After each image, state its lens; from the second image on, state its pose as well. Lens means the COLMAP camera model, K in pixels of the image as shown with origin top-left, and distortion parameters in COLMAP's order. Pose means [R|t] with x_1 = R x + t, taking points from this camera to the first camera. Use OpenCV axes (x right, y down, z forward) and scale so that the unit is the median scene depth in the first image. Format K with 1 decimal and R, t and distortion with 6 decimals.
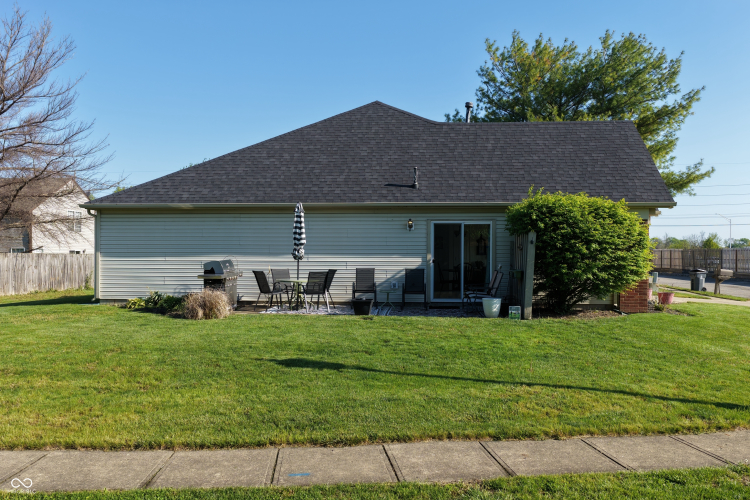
lens RADIAL K [[623.9, 0, 377.5], [0, 623.9, 254.8], [0, 0, 1]] dist [-0.014116, 0.041348]
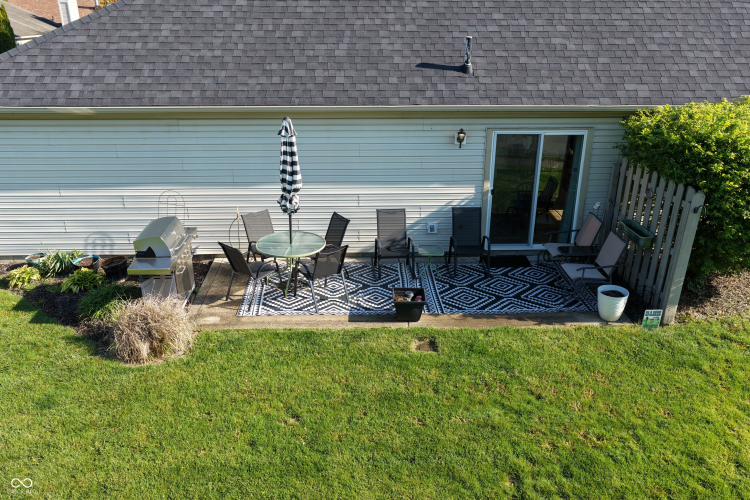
lens RADIAL K [[623.9, 0, 377.5], [0, 623.9, 254.8], [0, 0, 1]] dist [-0.014116, 0.041348]
pose [[0.992099, -0.047673, 0.116051, -0.108924], [0.001608, 0.929751, 0.368186, -0.169286], [-0.125451, -0.365090, 0.922481, 0.387660]]
